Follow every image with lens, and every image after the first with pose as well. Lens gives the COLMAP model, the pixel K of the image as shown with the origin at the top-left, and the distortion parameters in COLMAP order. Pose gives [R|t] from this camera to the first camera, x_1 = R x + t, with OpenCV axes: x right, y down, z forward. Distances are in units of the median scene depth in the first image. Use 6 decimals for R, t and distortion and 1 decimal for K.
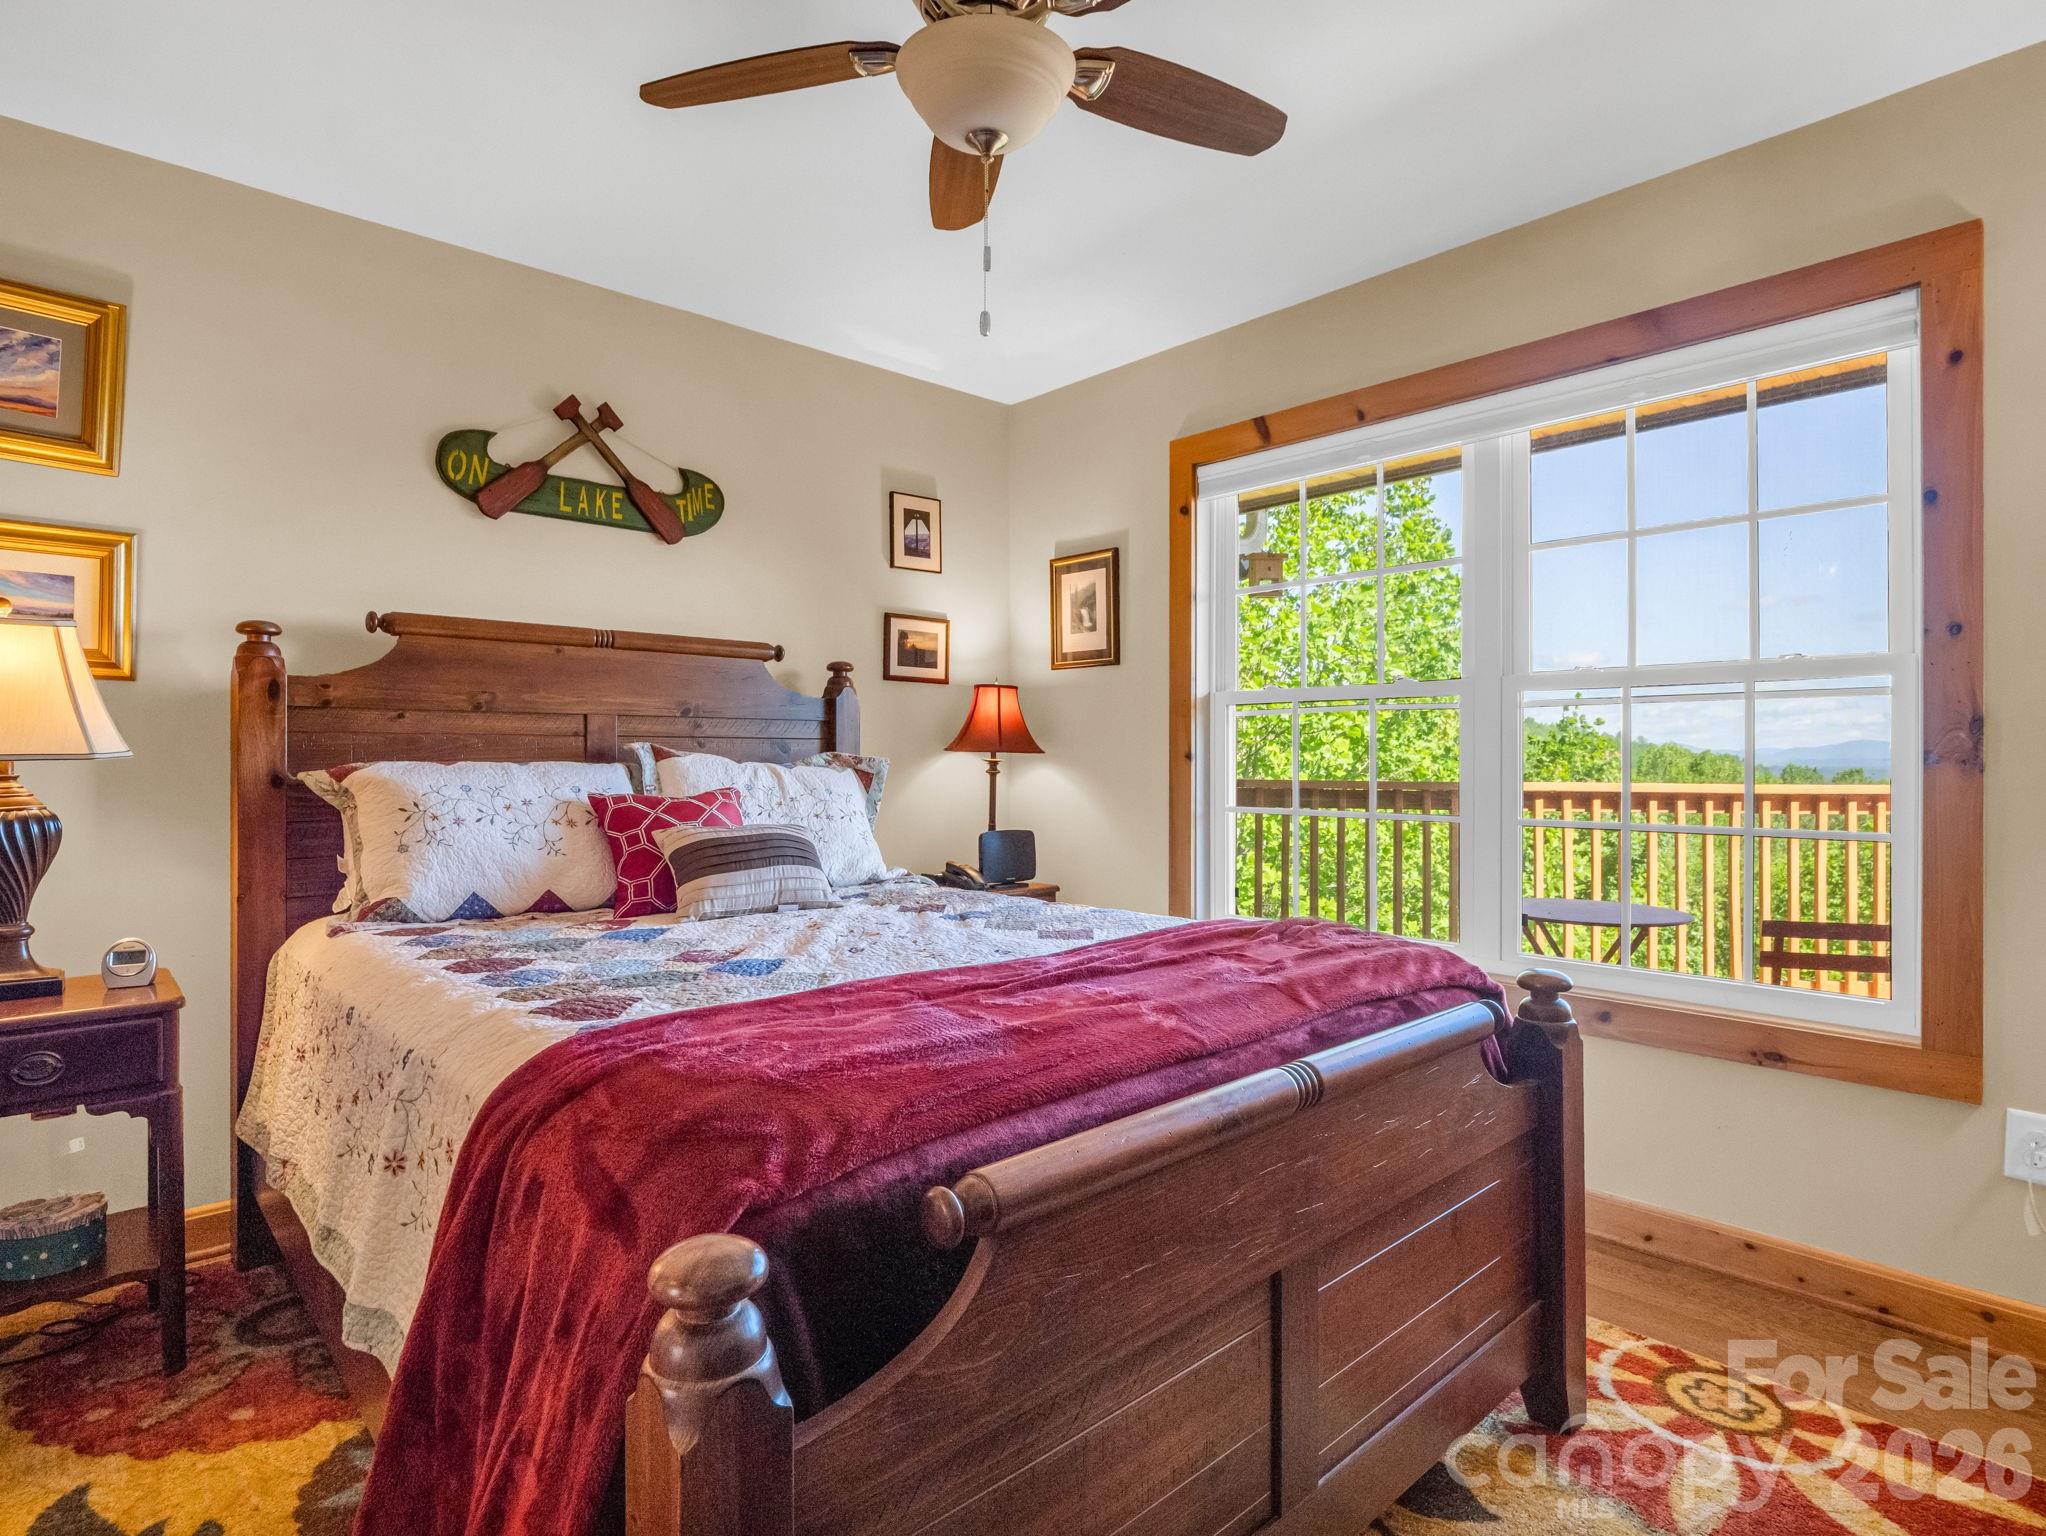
lens RADIAL K [[1114.1, 0, 1074.9], [0, 1114.1, 753.0], [0, 0, 1]] dist [-0.004452, -0.000403]
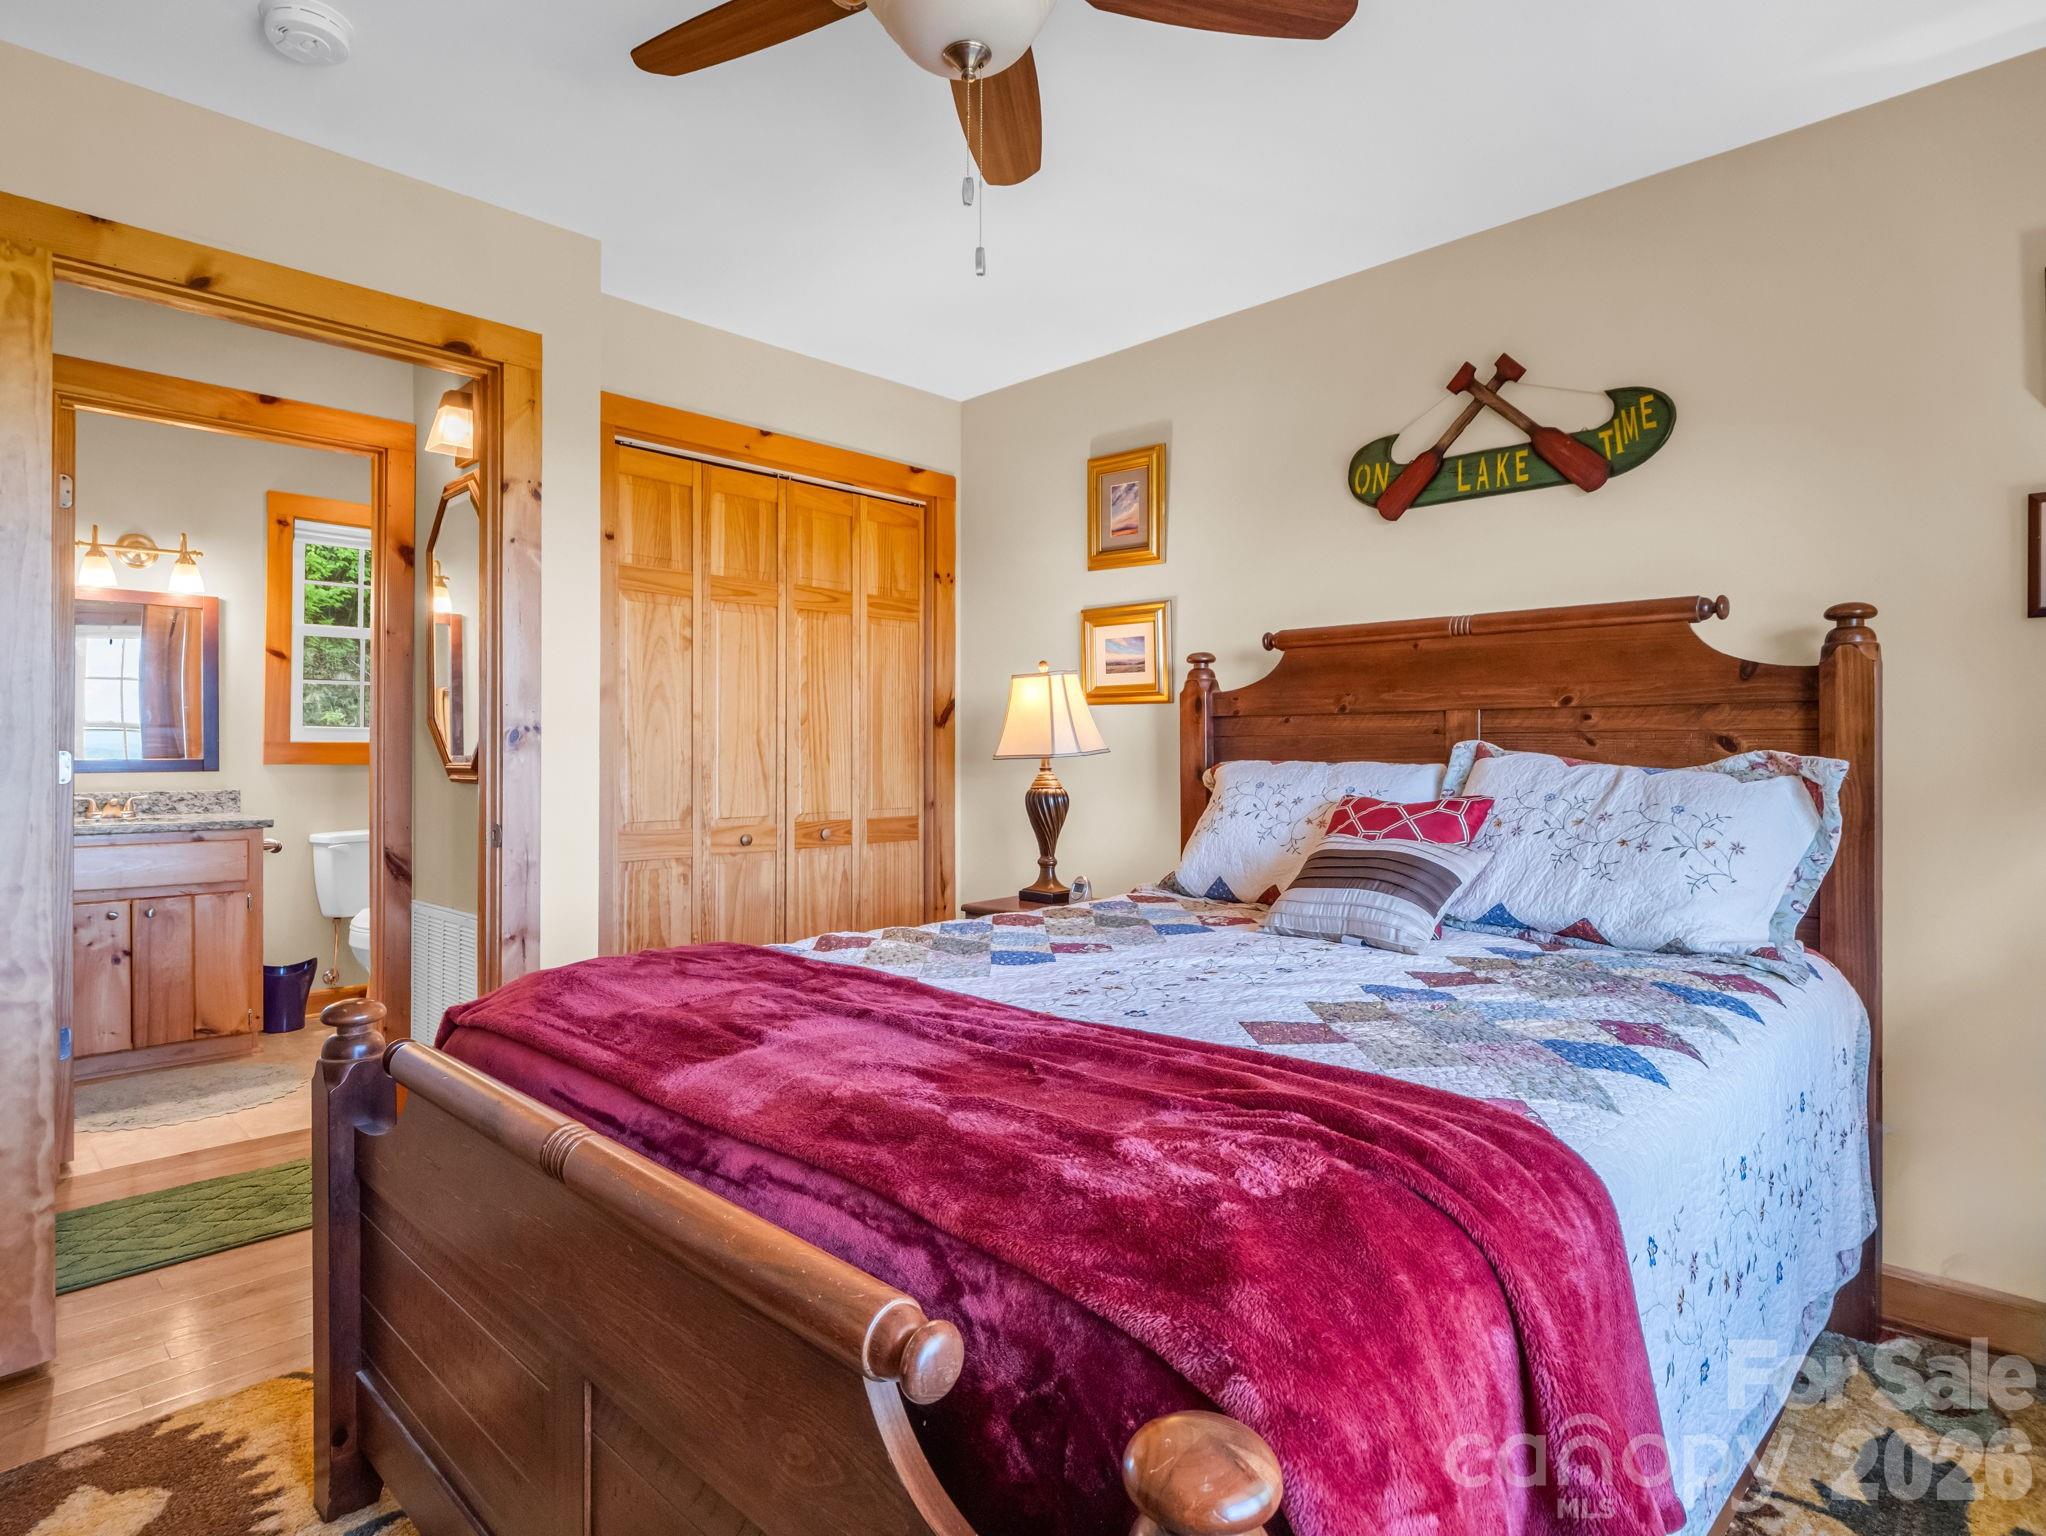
lens RADIAL K [[1123.6, 0, 929.0], [0, 1123.6, 741.0], [0, 0, 1]] dist [0.000828, 0.000557]
pose [[-0.026899, -0.008880, -0.999599, 0.496724], [0.005984, 0.999941, -0.009045, -0.003705], [0.999620, -0.006225, -0.026845, 0.591773]]
